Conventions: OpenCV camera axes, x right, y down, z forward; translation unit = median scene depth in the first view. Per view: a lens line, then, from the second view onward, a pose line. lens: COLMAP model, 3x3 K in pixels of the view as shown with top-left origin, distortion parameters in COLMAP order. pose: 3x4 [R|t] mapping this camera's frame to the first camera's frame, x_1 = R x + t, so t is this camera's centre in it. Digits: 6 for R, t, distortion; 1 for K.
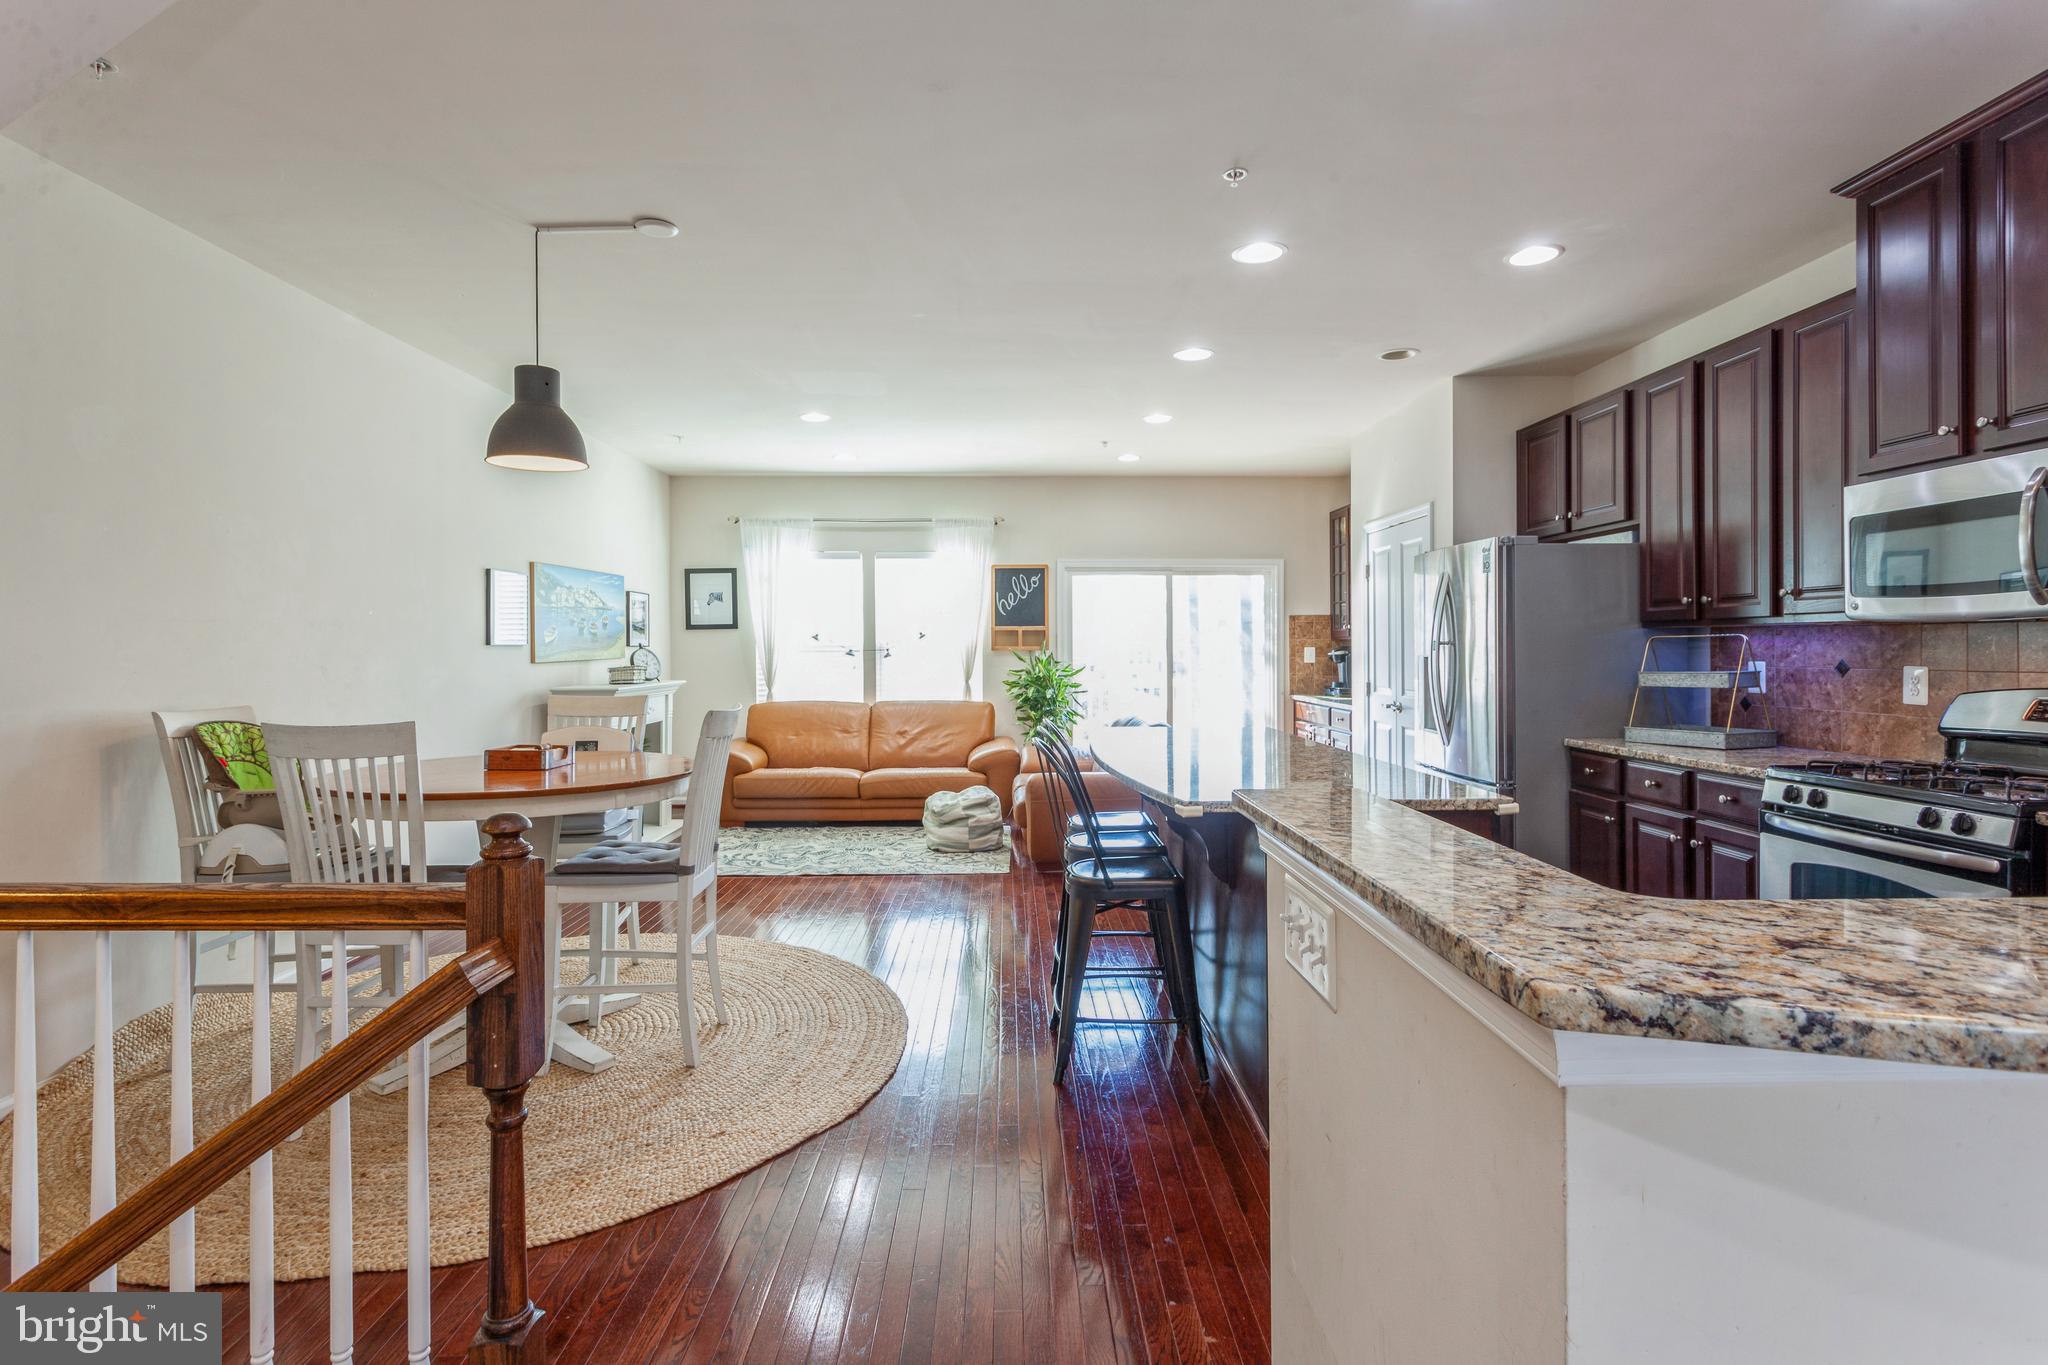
lens RADIAL K [[995.4, 0, 1023.5], [0, 995.4, 658.3], [0, 0, 1]] dist [0.005553, 0.000698]
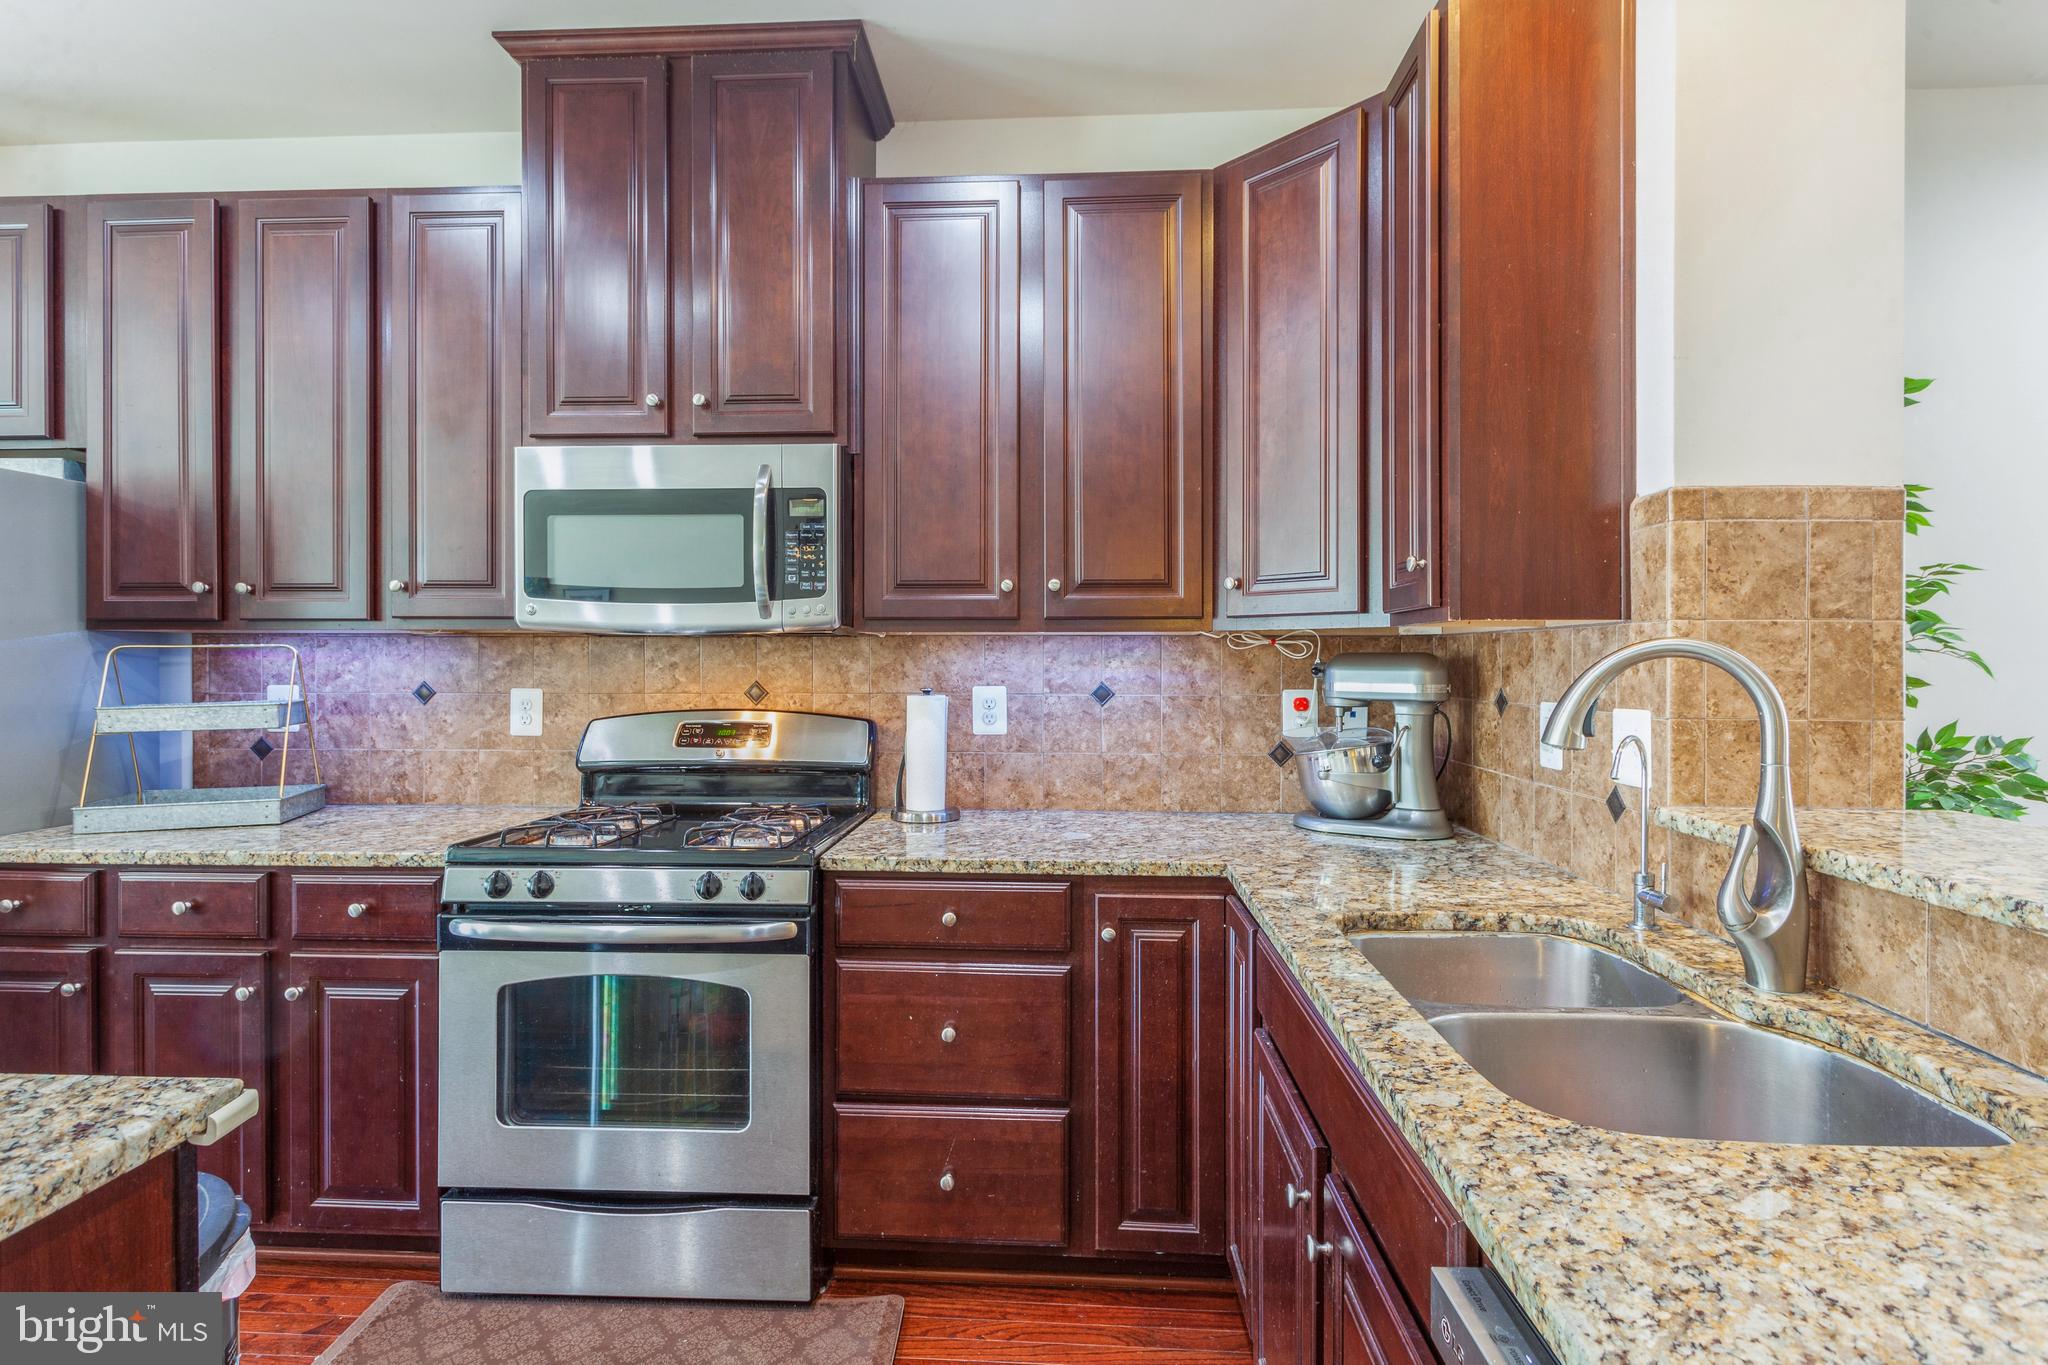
lens RADIAL K [[995.4, 0, 1023.5], [0, 995.4, 658.3], [0, 0, 1]] dist [0.005553, 0.000698]
pose [[0.079138, 0.006072, 0.996845, 0.104706], [0.007244, 0.999952, -0.006666, -0.007774], [-0.996837, 0.007749, 0.079090, 0.494082]]
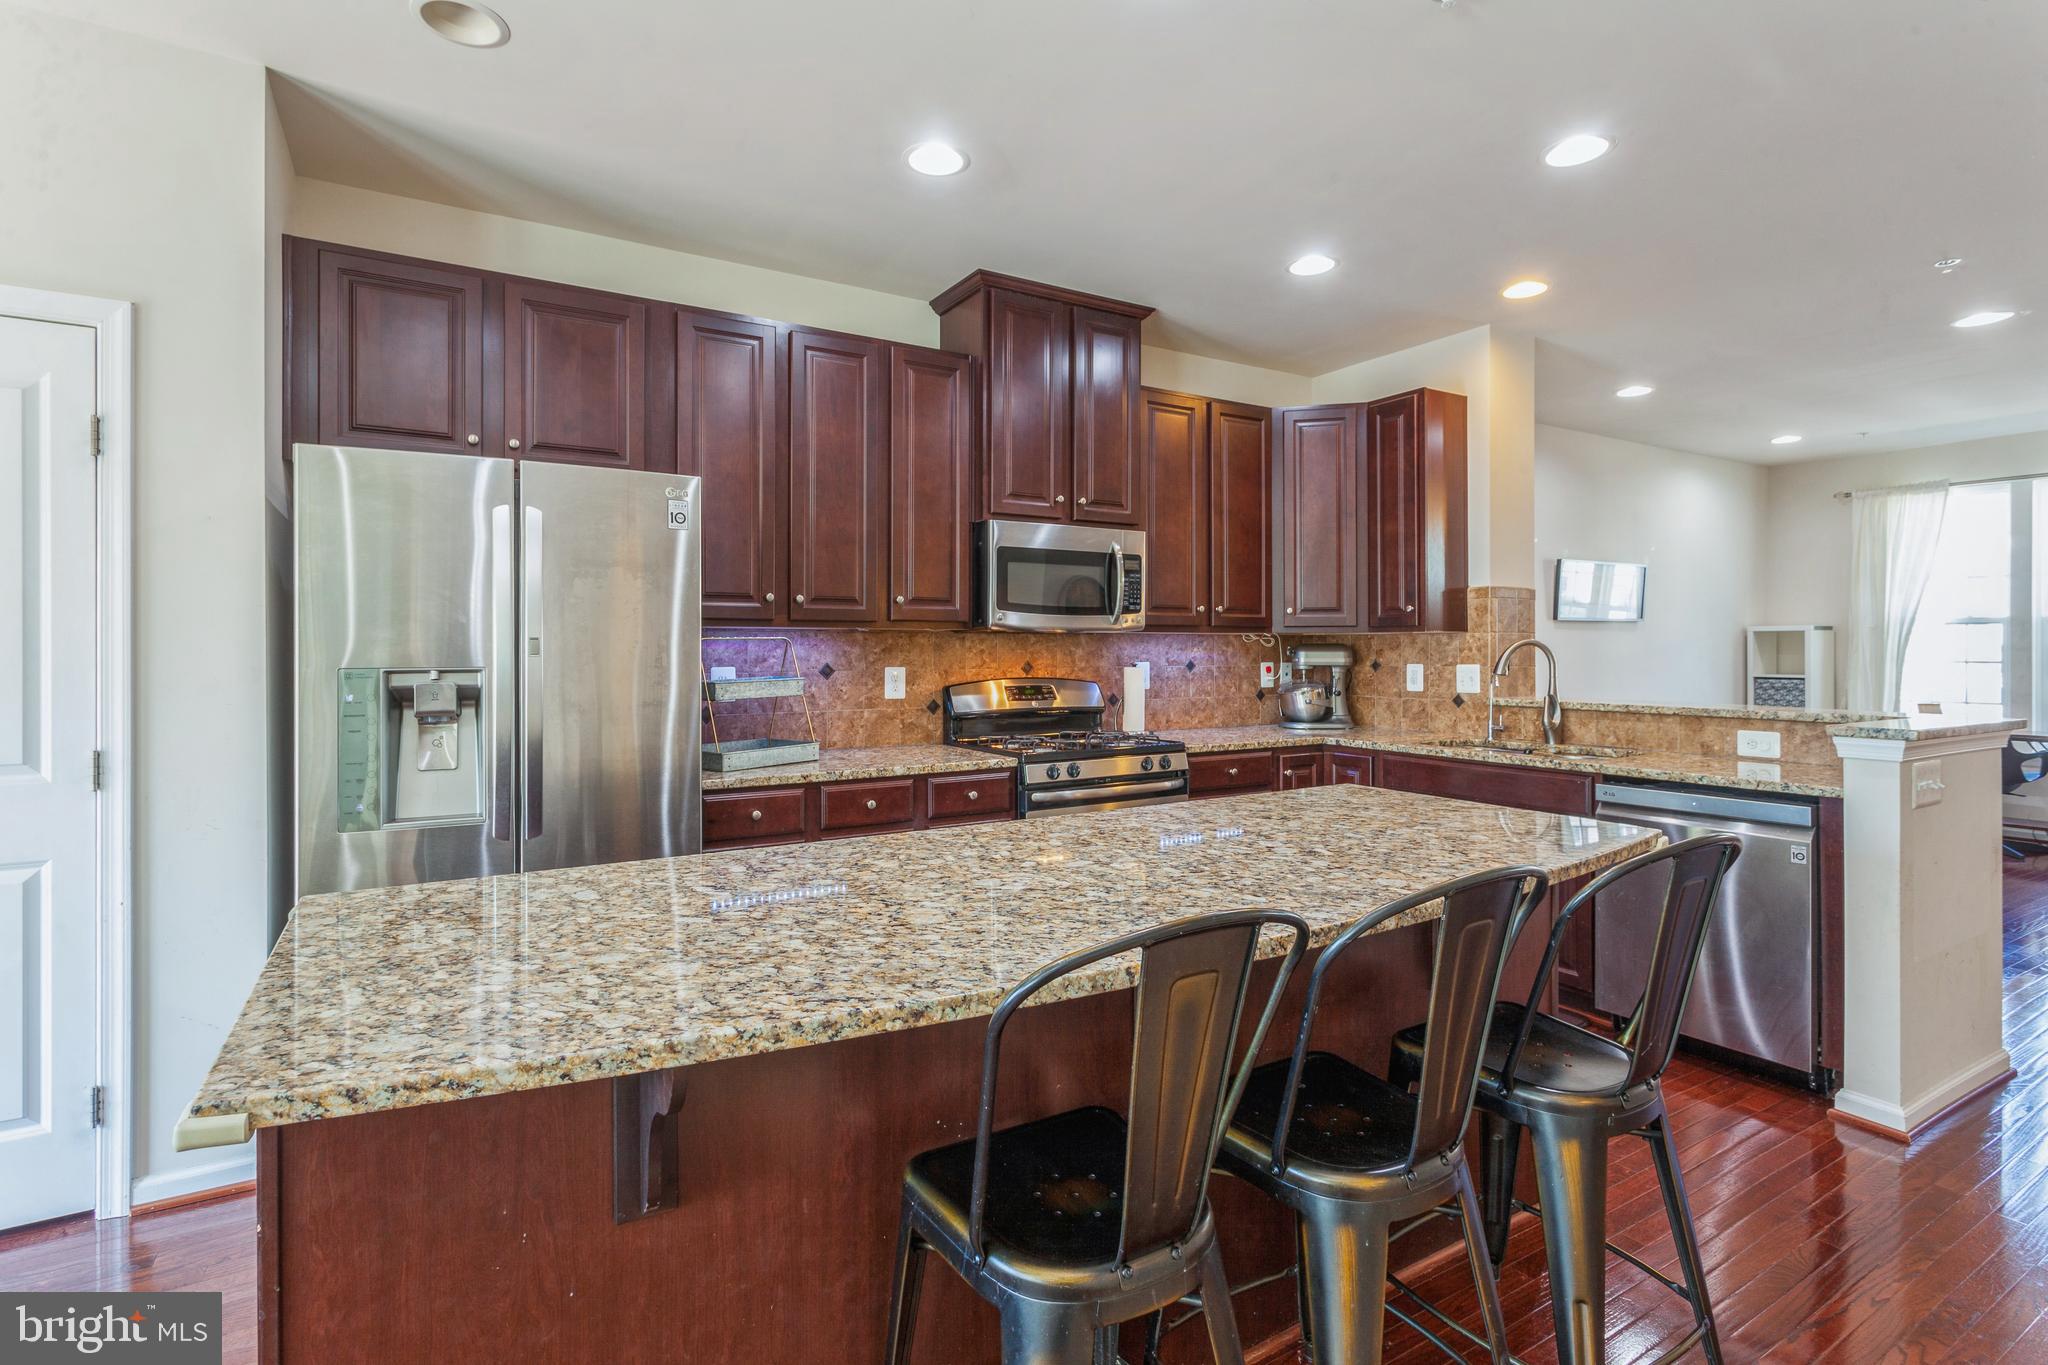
lens RADIAL K [[995.4, 0, 1023.5], [0, 995.4, 658.3], [0, 0, 1]] dist [0.005553, 0.000698]
pose [[-0.503846, -0.002705, 0.863789, -0.217021], [0.011269, 0.999889, 0.009705, -0.011949], [-0.863720, 0.014624, -0.503760, 1.371844]]
